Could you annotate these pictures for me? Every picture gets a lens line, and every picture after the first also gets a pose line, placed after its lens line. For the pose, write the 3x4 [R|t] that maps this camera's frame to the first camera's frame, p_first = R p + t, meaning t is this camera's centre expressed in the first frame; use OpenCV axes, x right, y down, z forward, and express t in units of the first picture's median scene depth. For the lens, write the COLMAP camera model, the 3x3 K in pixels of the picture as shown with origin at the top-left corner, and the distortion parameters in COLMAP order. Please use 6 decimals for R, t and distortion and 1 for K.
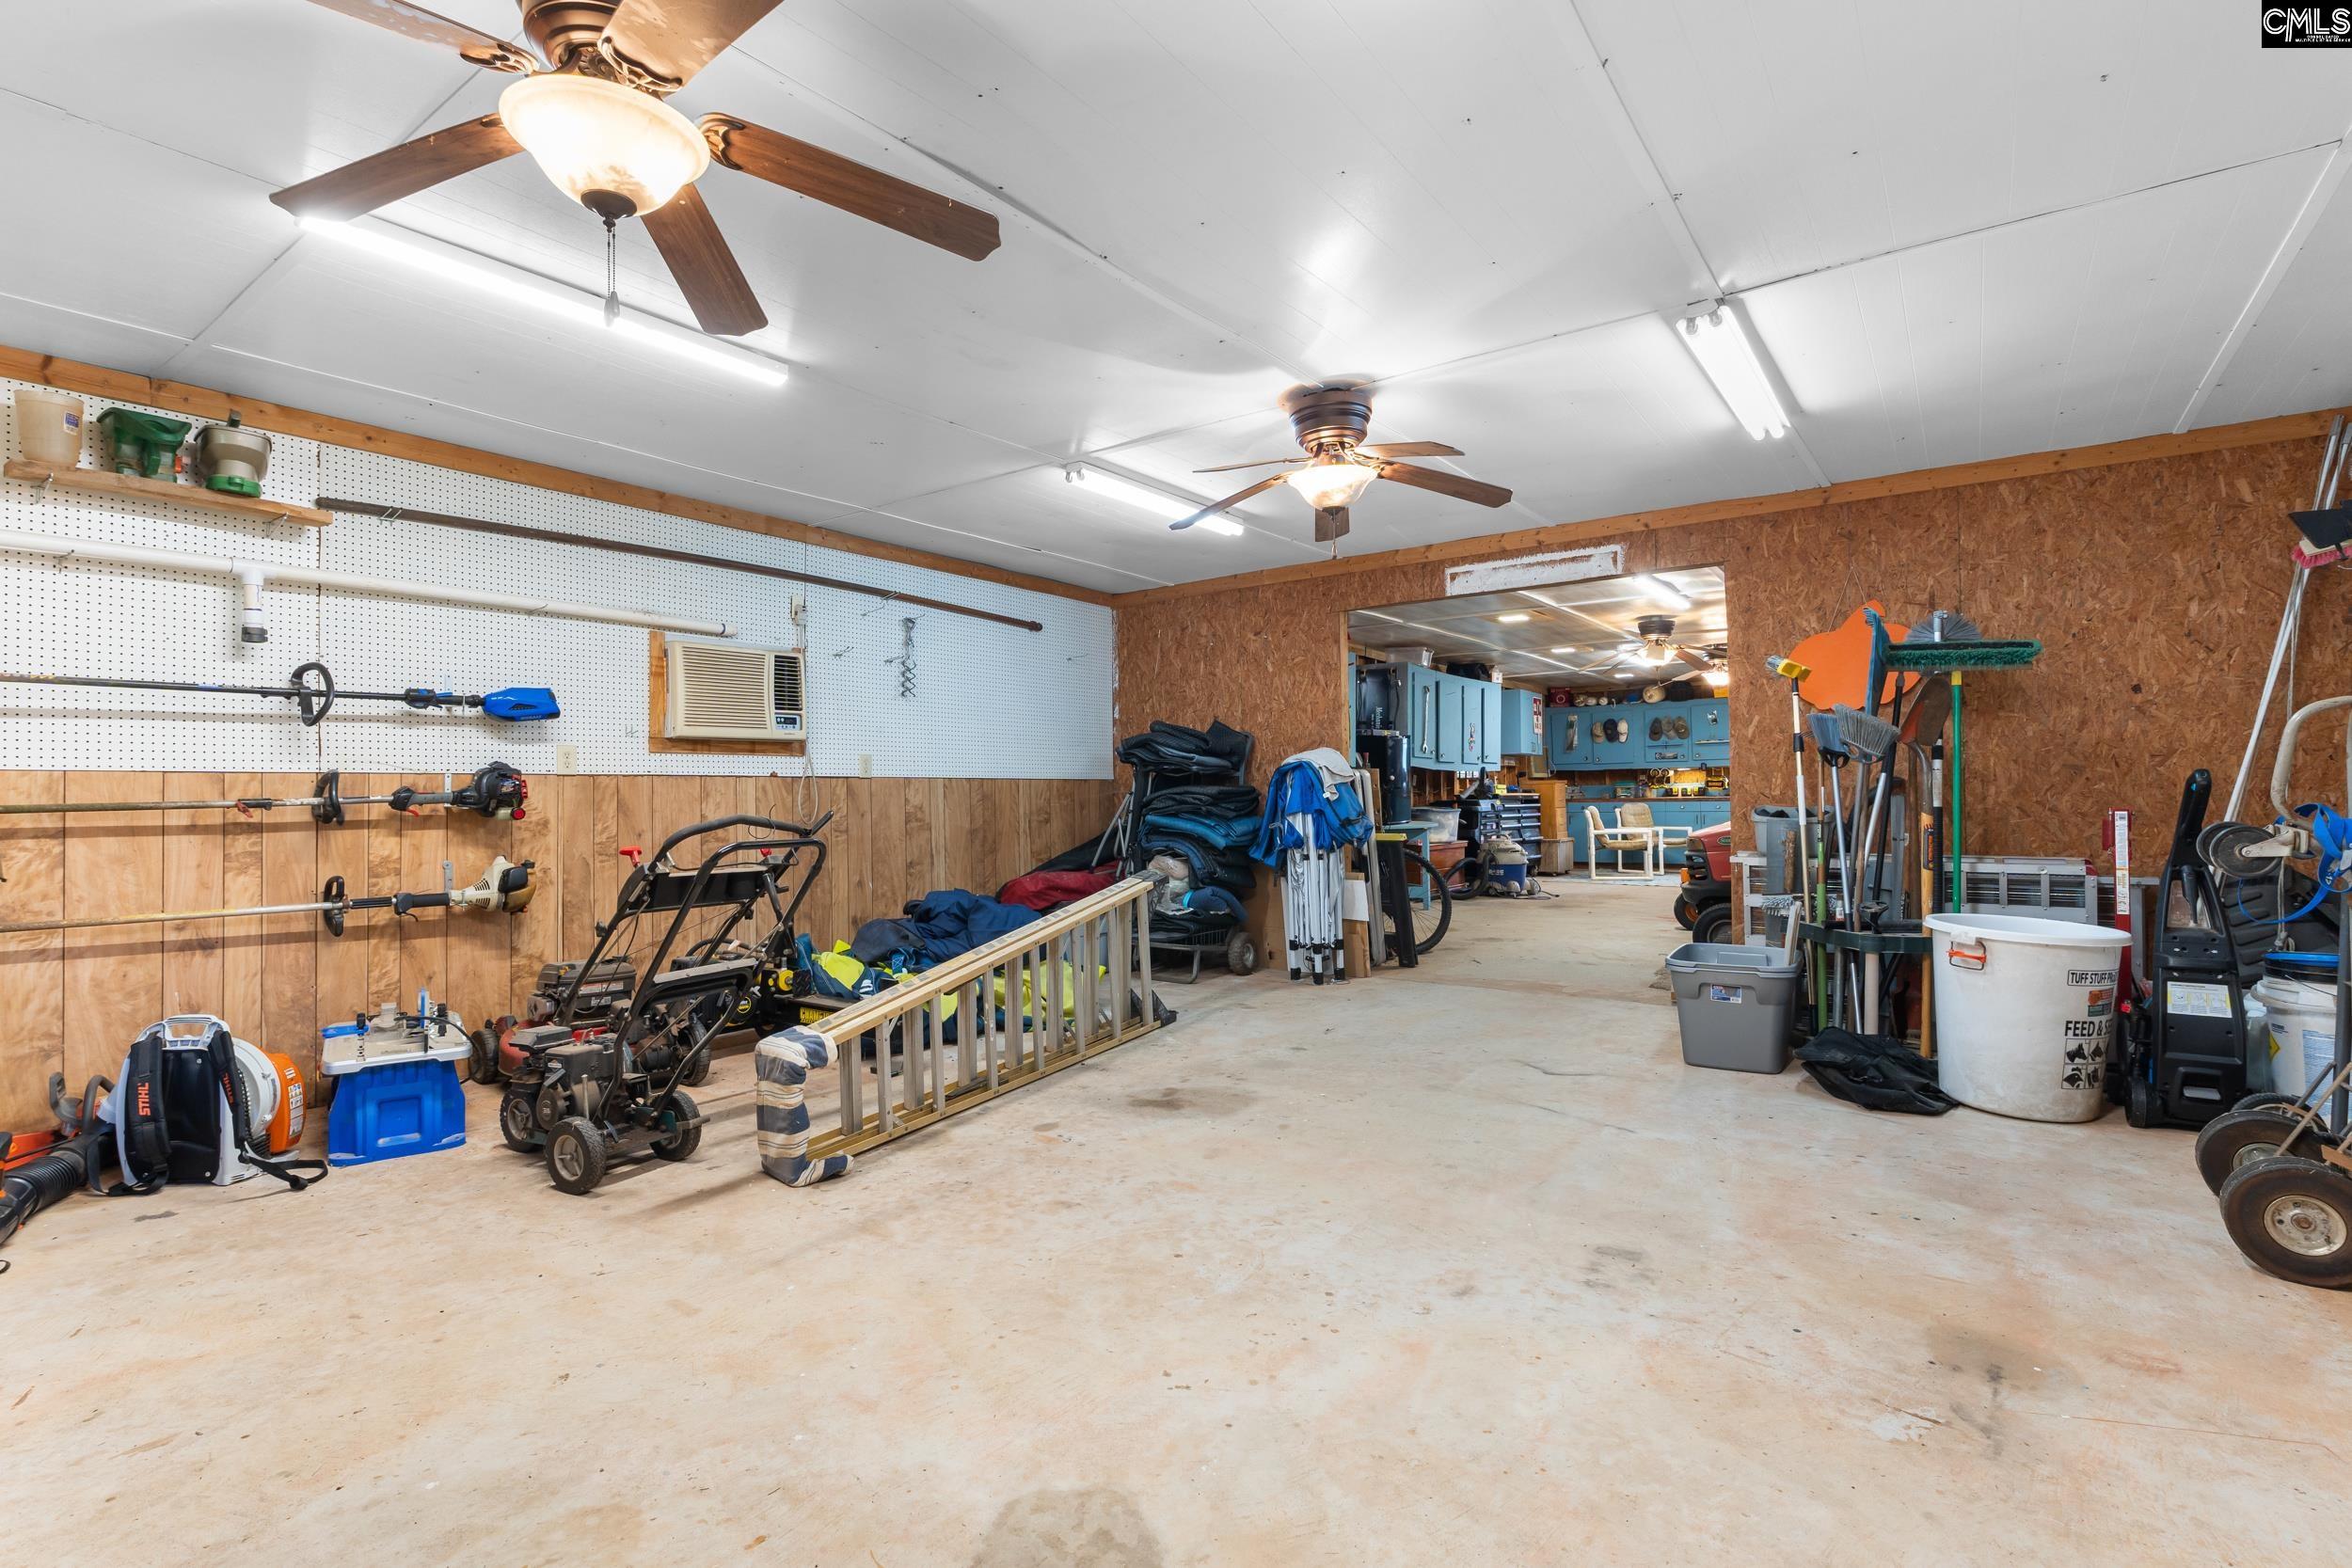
lens RADIAL K [[1082.6, 0, 1177.8], [0, 1082.6, 781.9], [0, 0, 1]] dist [-0.003860, 0.000241]
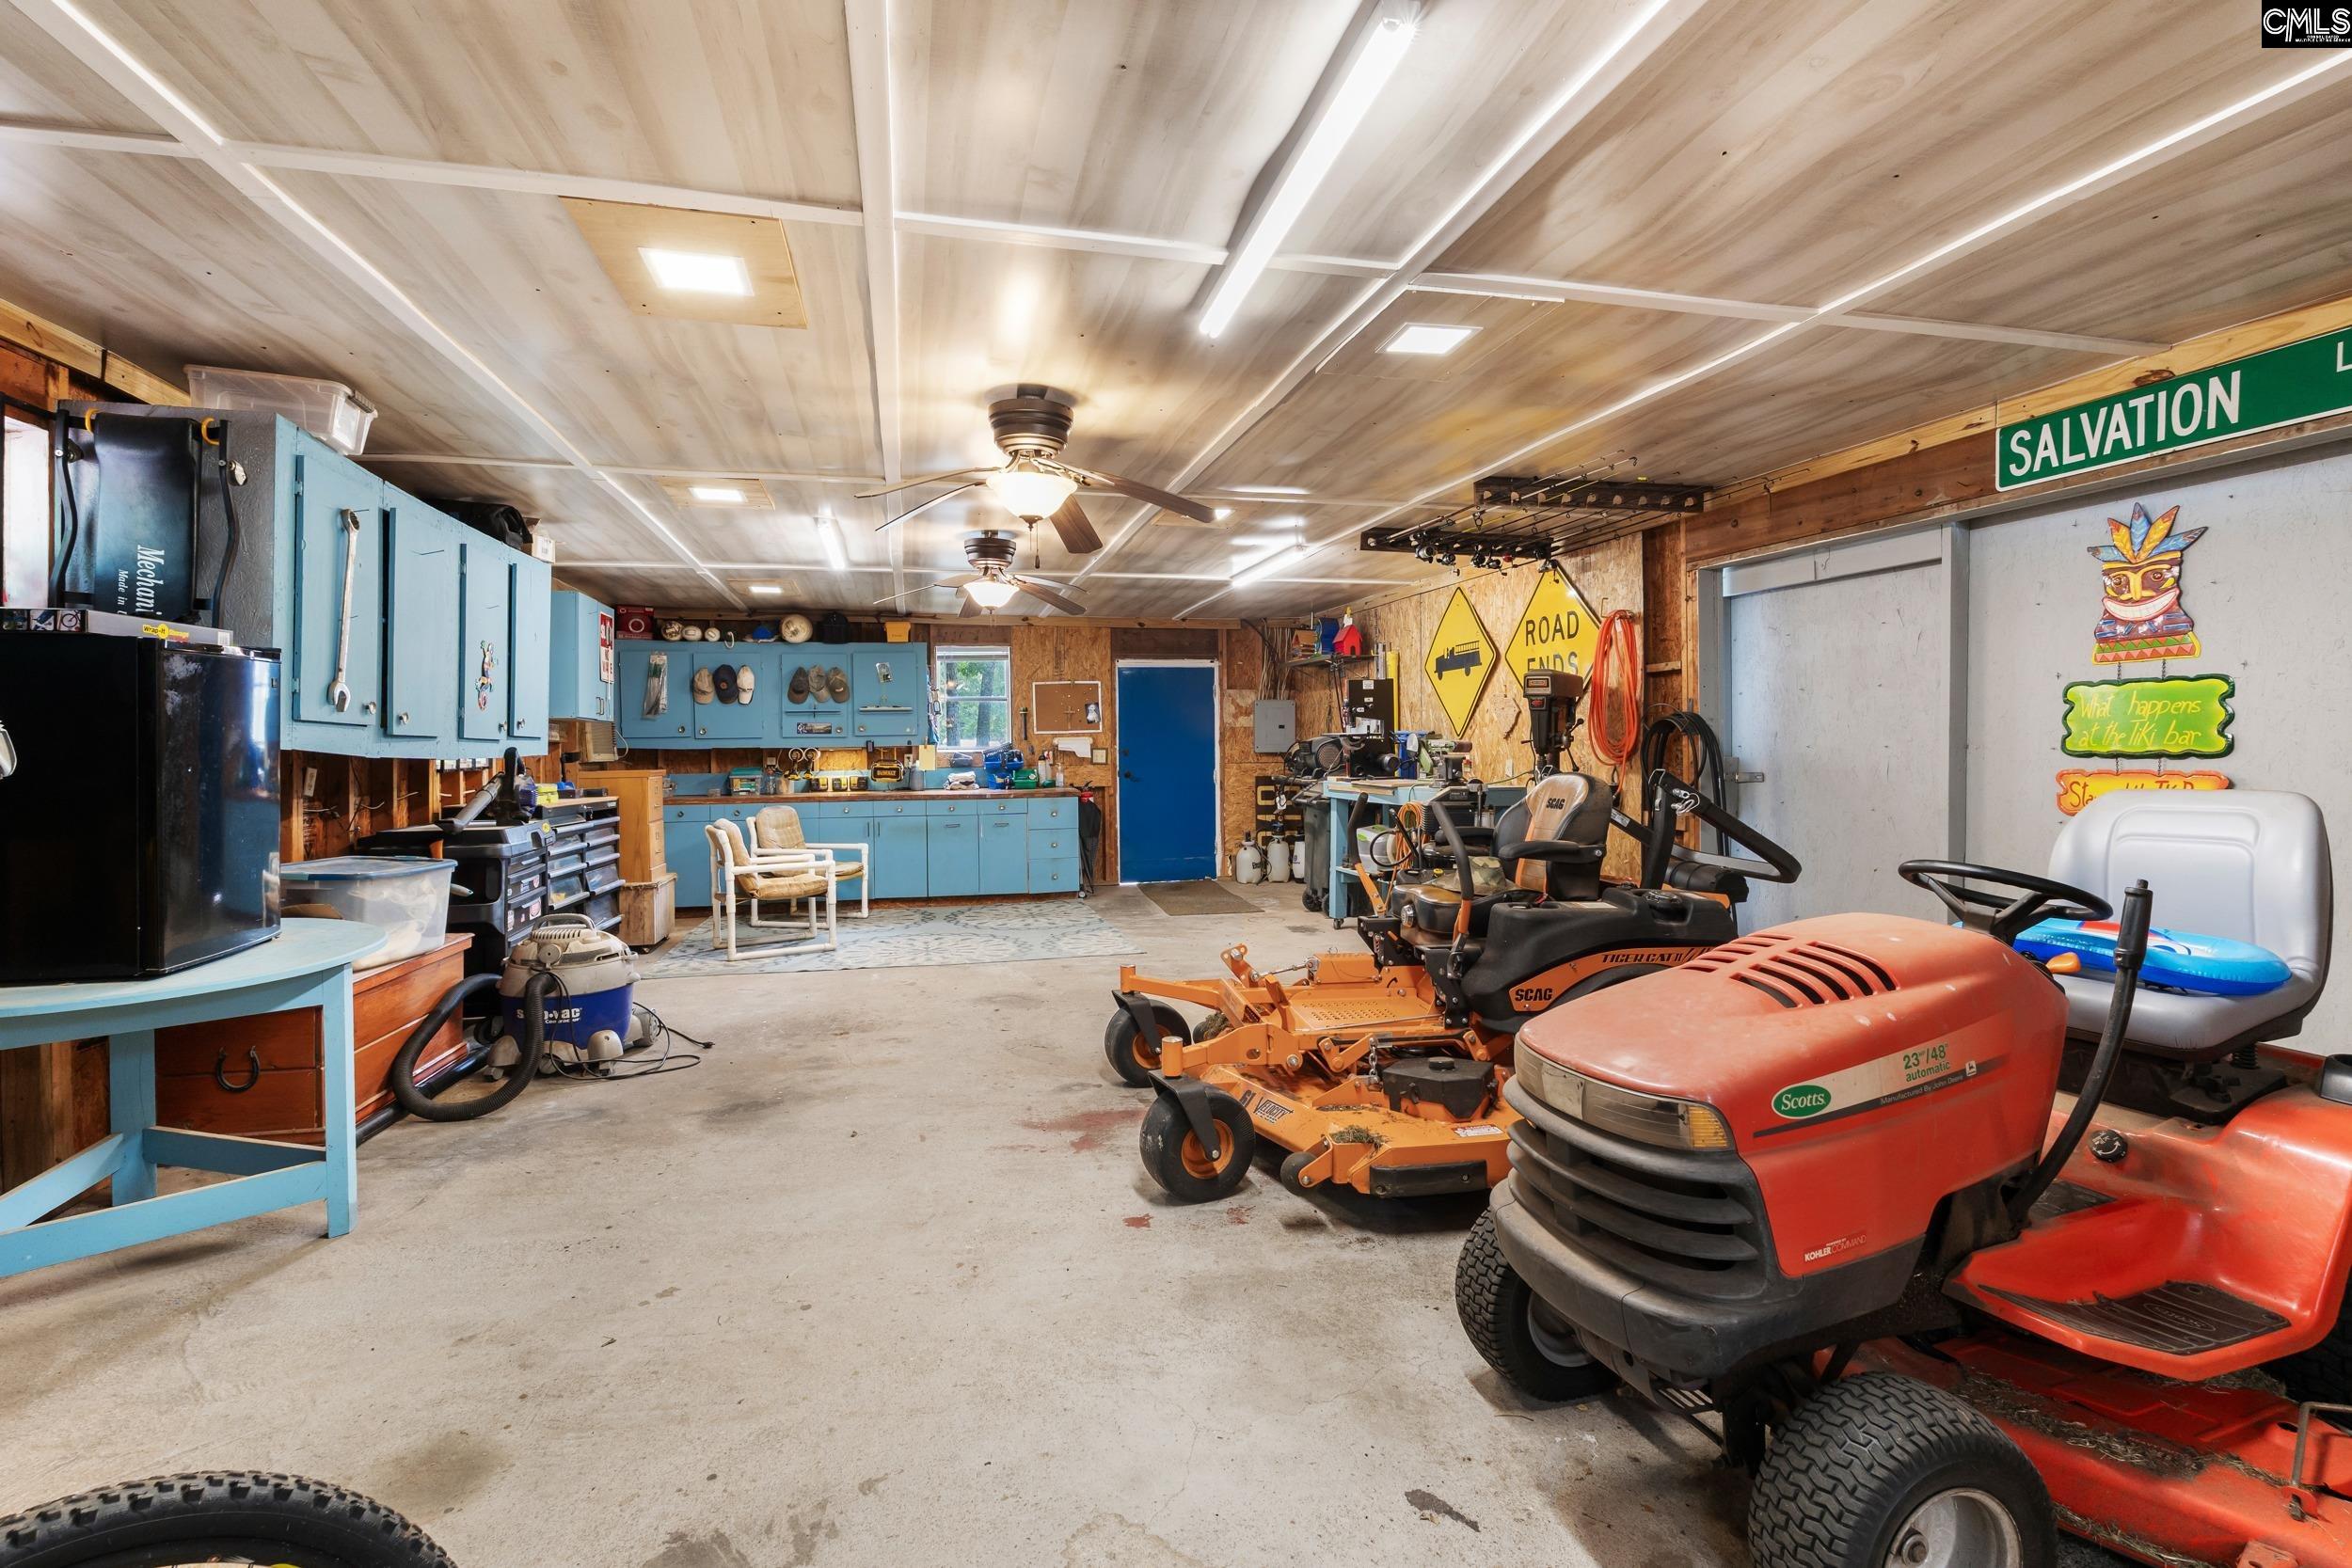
lens RADIAL K [[1082.6, 0, 1171.6], [0, 1082.6, 752.8], [0, 0, 1]] dist [-0.003860, 0.000241]
pose [[0.643638, 0.006109, 0.765305, 0.114262], [-0.008302, 0.999965, -0.001000, -0.012358], [-0.765285, -0.005710, 0.643667, 0.486686]]
